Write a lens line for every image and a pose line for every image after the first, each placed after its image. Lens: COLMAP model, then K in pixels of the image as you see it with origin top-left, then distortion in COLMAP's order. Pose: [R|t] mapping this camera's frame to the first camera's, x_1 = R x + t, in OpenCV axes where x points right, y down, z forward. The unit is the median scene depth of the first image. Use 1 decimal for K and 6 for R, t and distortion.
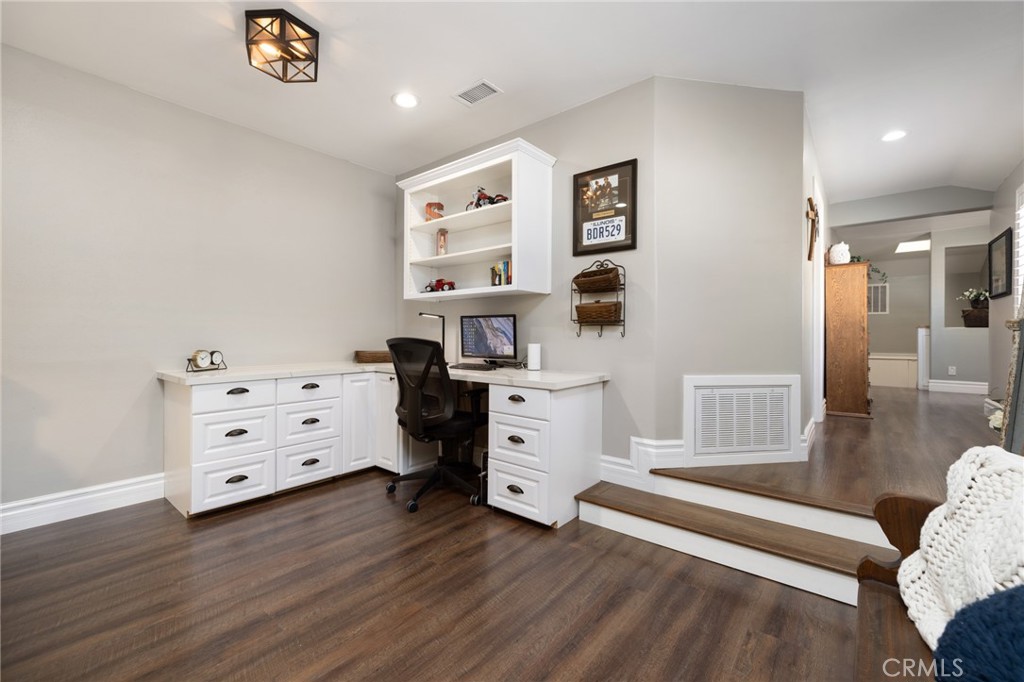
lens RADIAL K [[429.0, 0, 509.1], [0, 429.0, 336.7], [0, 0, 1]] dist [-0.002212, 0.000107]
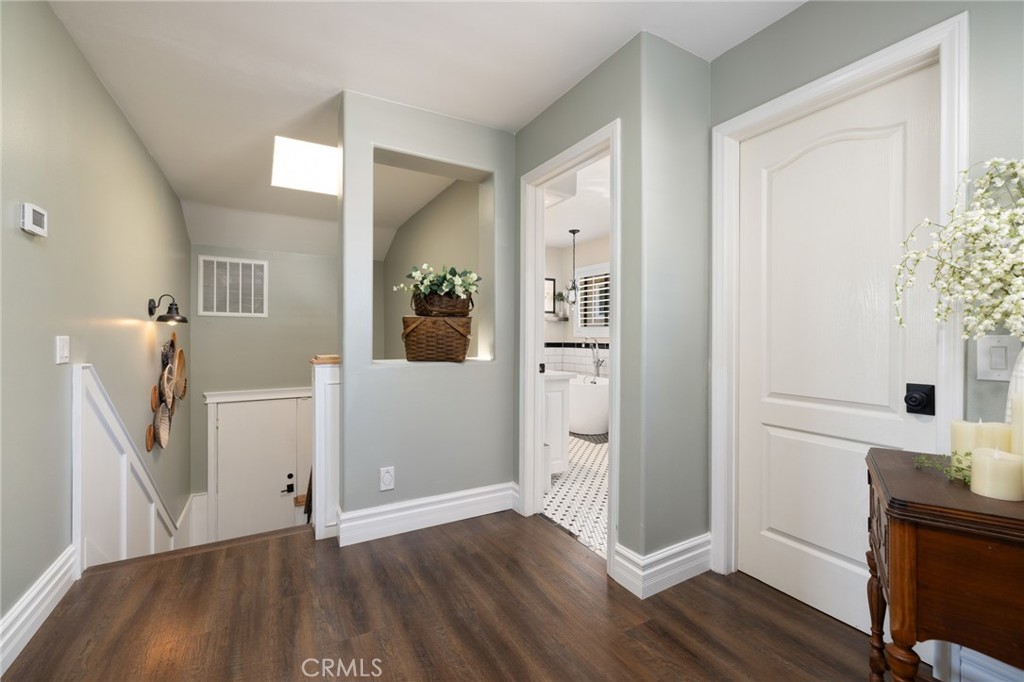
lens RADIAL K [[429.0, 0, 515.6], [0, 429.0, 337.5], [0, 0, 1]] dist [-0.002212, 0.000107]
pose [[0.350021, -0.001706, 0.936740, 0.702157], [-0.003658, 0.999988, 0.003188, -0.044337], [-0.936735, -0.004542, 0.350011, 0.742886]]
